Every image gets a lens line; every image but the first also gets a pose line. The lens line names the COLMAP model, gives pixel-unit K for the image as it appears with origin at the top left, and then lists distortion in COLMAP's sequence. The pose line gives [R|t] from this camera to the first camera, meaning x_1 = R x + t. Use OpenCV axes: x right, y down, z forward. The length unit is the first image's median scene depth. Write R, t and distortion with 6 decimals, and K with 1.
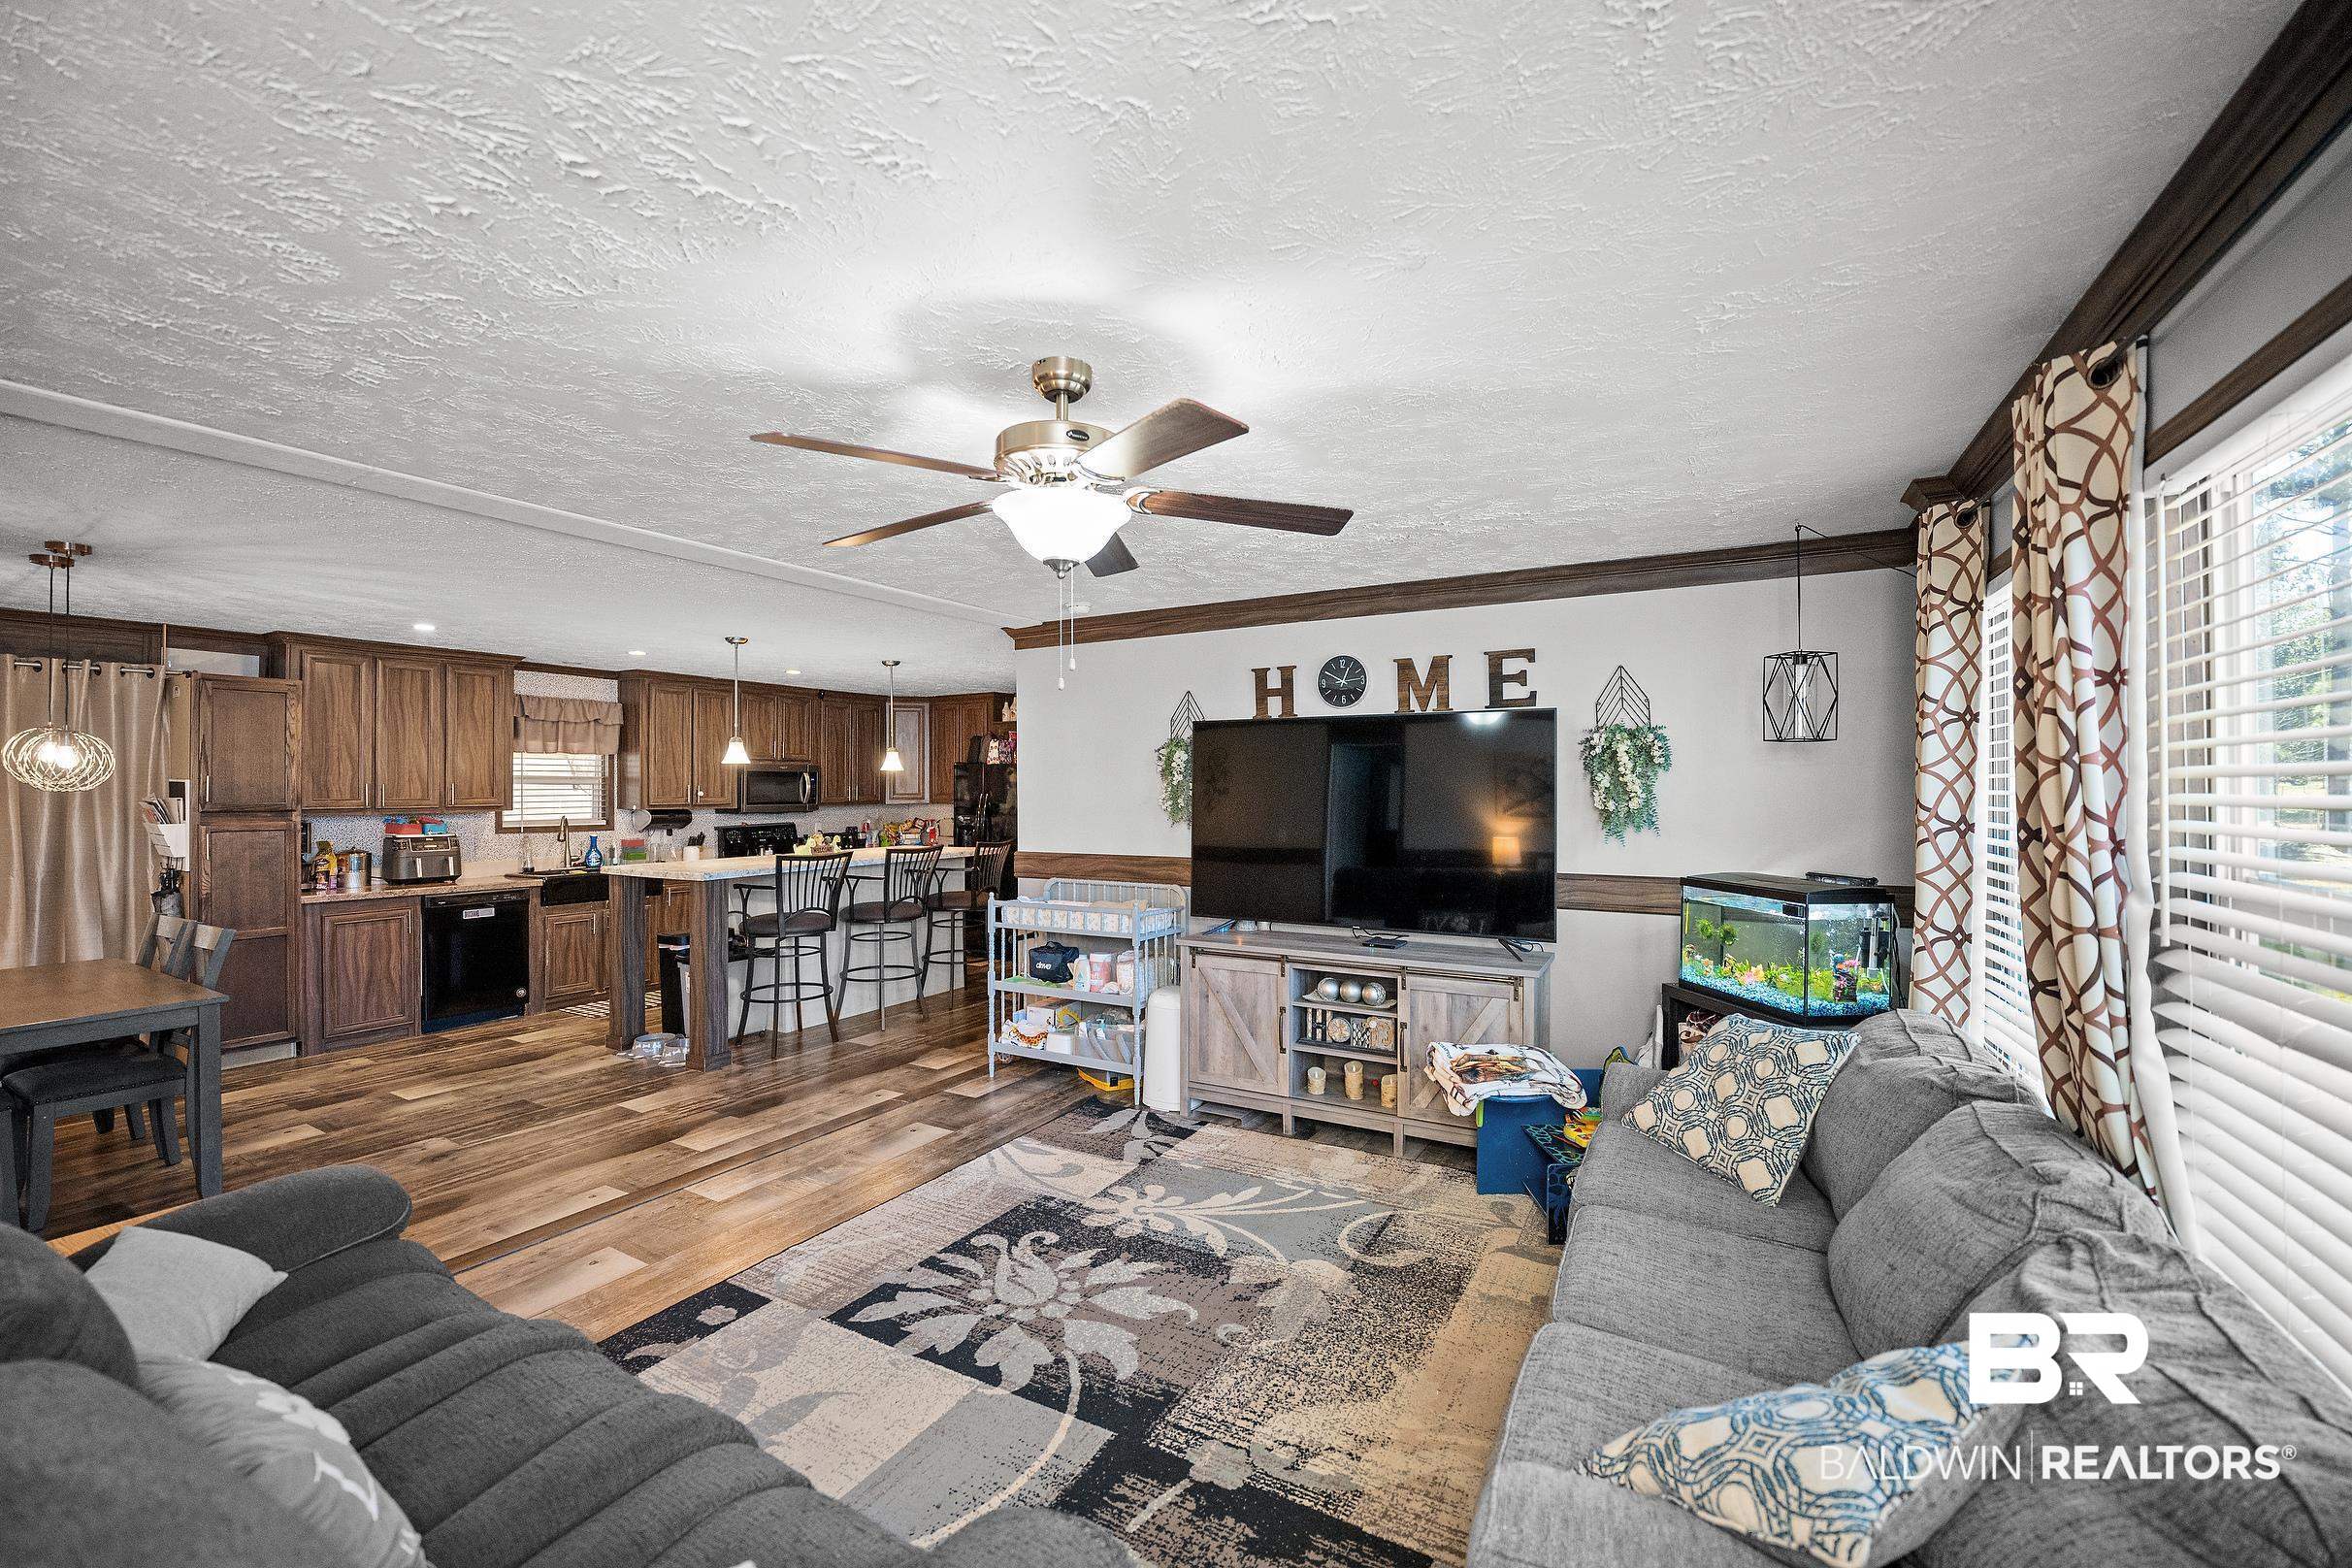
lens RADIAL K [[943.0, 0, 1169.6], [0, 943.0, 778.8], [0, 0, 1]] dist [-0.022181, 0.002813]
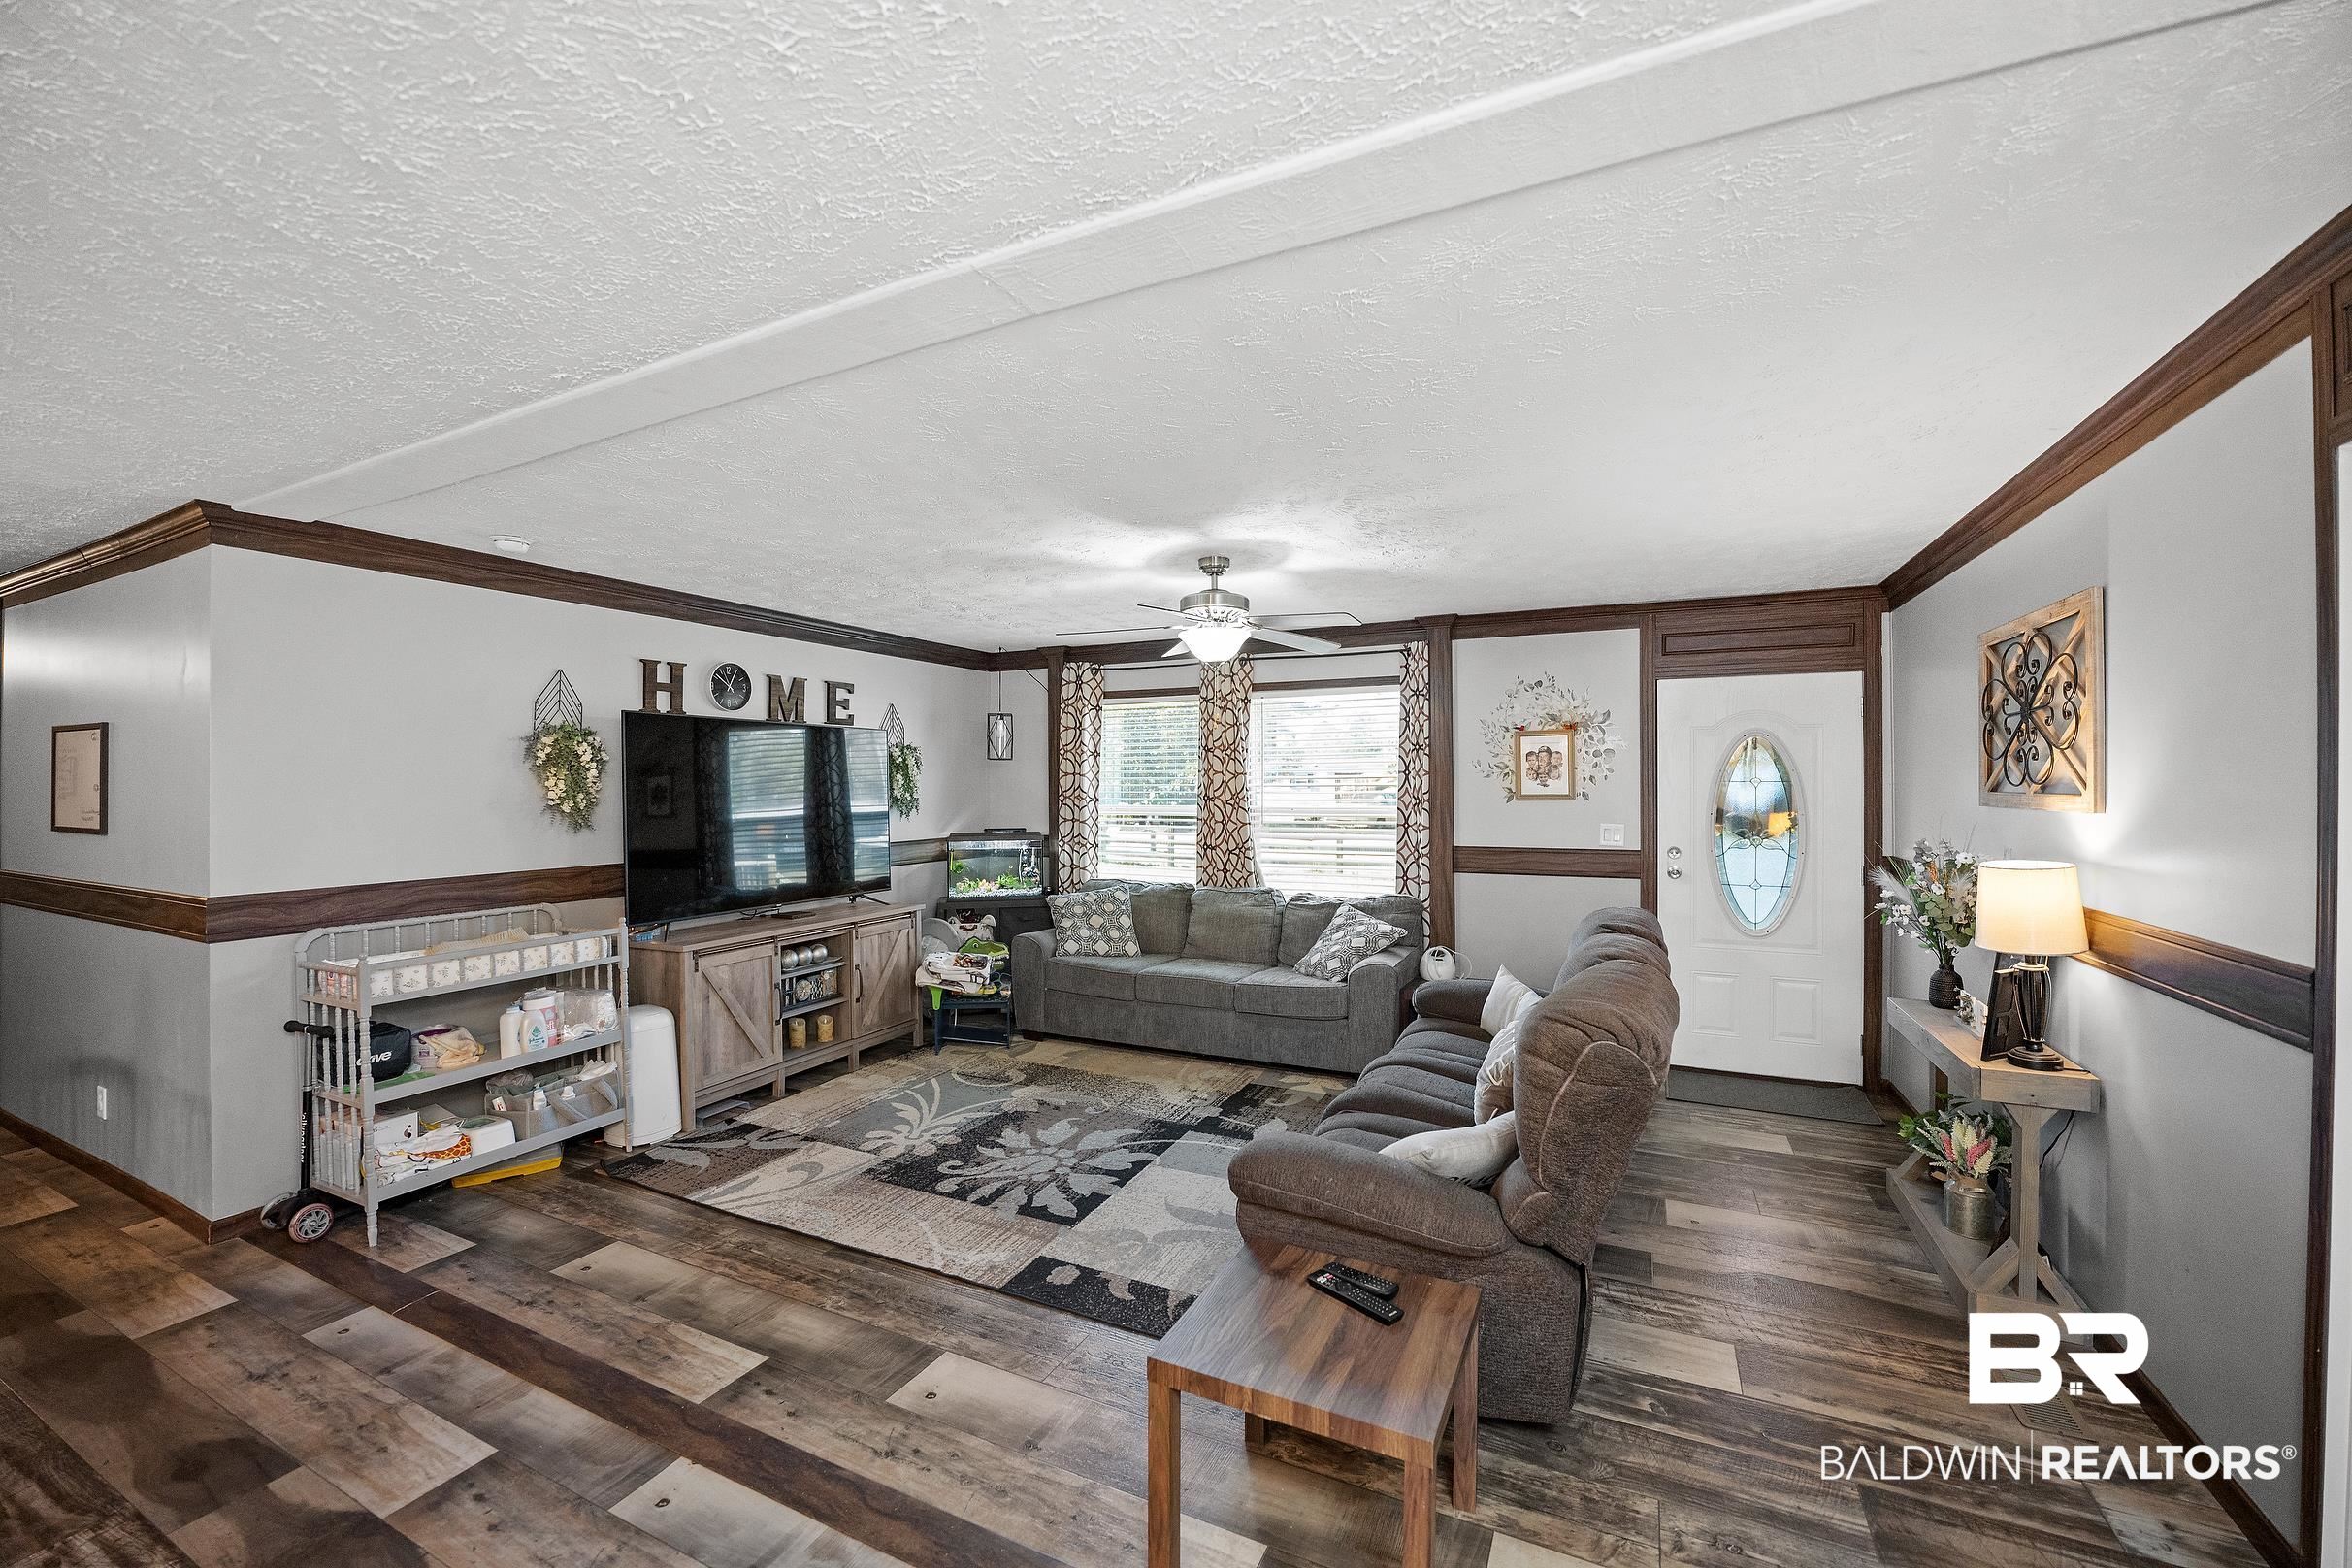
lens RADIAL K [[943.0, 0, 1171.8], [0, 943.0, 781.9], [0, 0, 1]] dist [-0.022181, 0.002813]
pose [[-0.066982, 0.003215, 0.997749, -1.321432], [-0.004146, 0.999985, -0.003500, 0.011191], [-0.997746, -0.004371, -0.066968, 0.801030]]
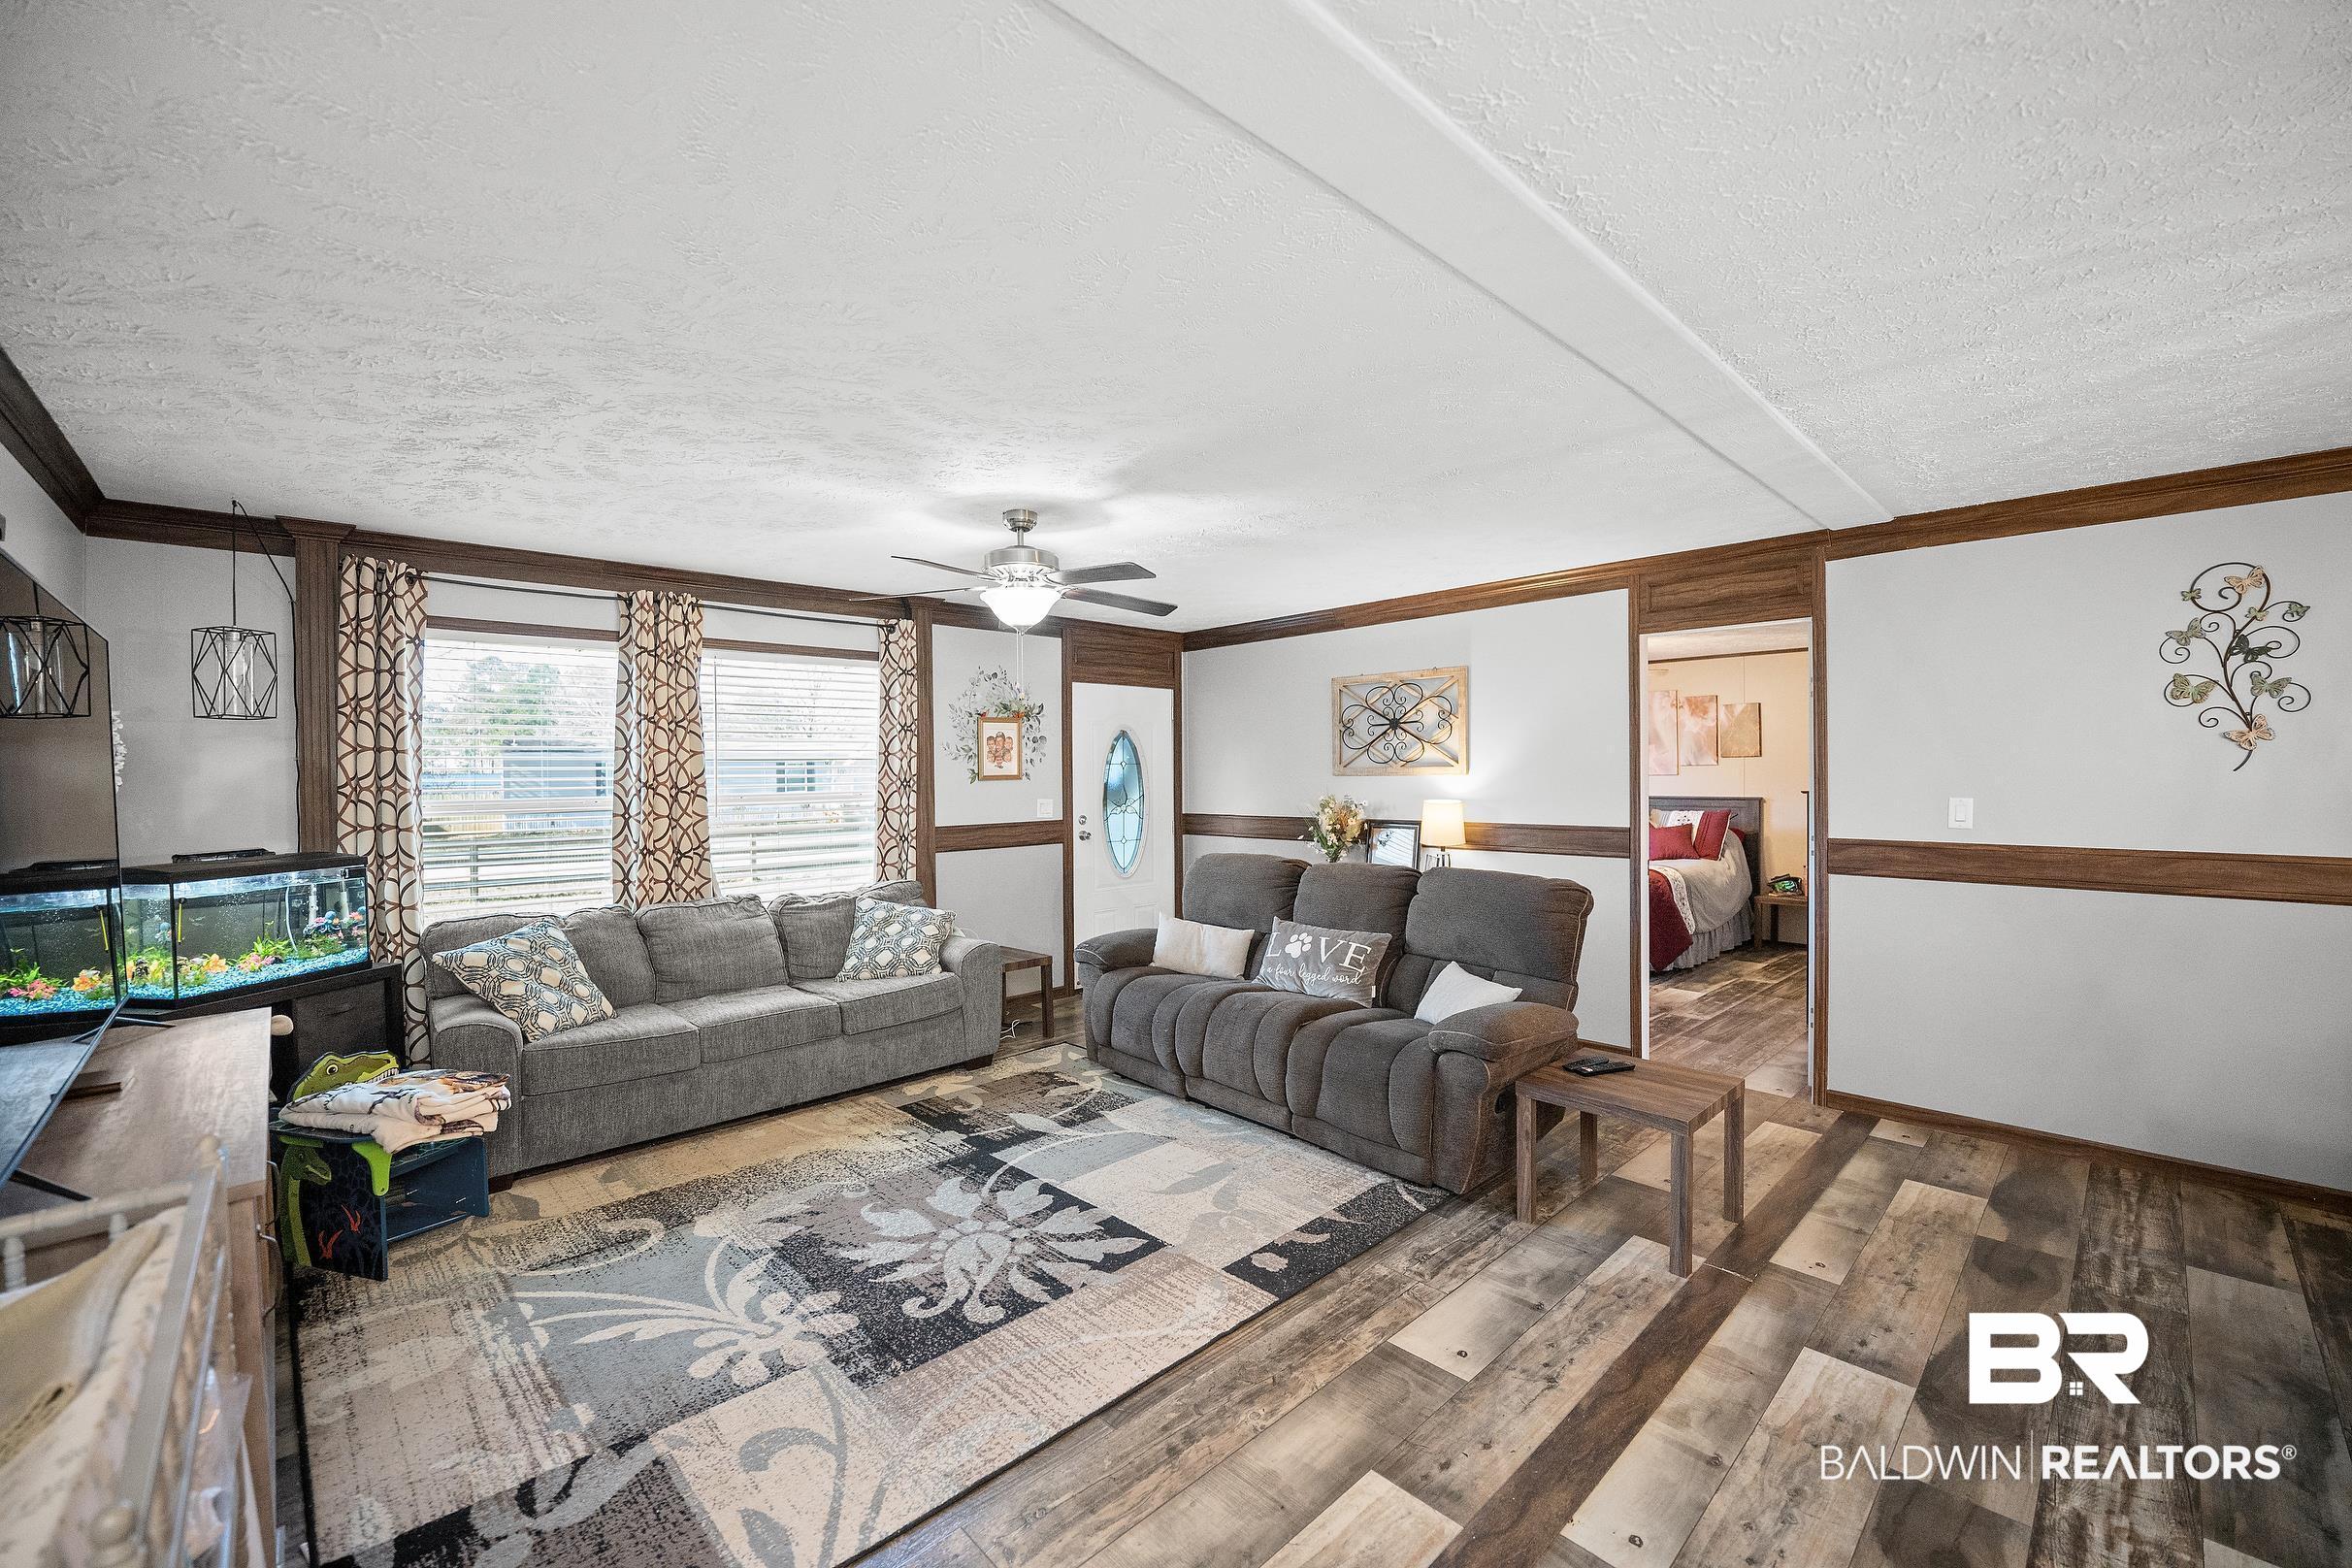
lens RADIAL K [[943.0, 0, 1173.0], [0, 943.0, 778.7], [0, 0, 1]] dist [-0.022181, 0.002813]
pose [[-0.957787, 0.007875, 0.287370, -0.578312], [0.008627, 0.999962, 0.001350, 0.032401], [-0.287348, 0.003772, -0.957819, 1.704806]]
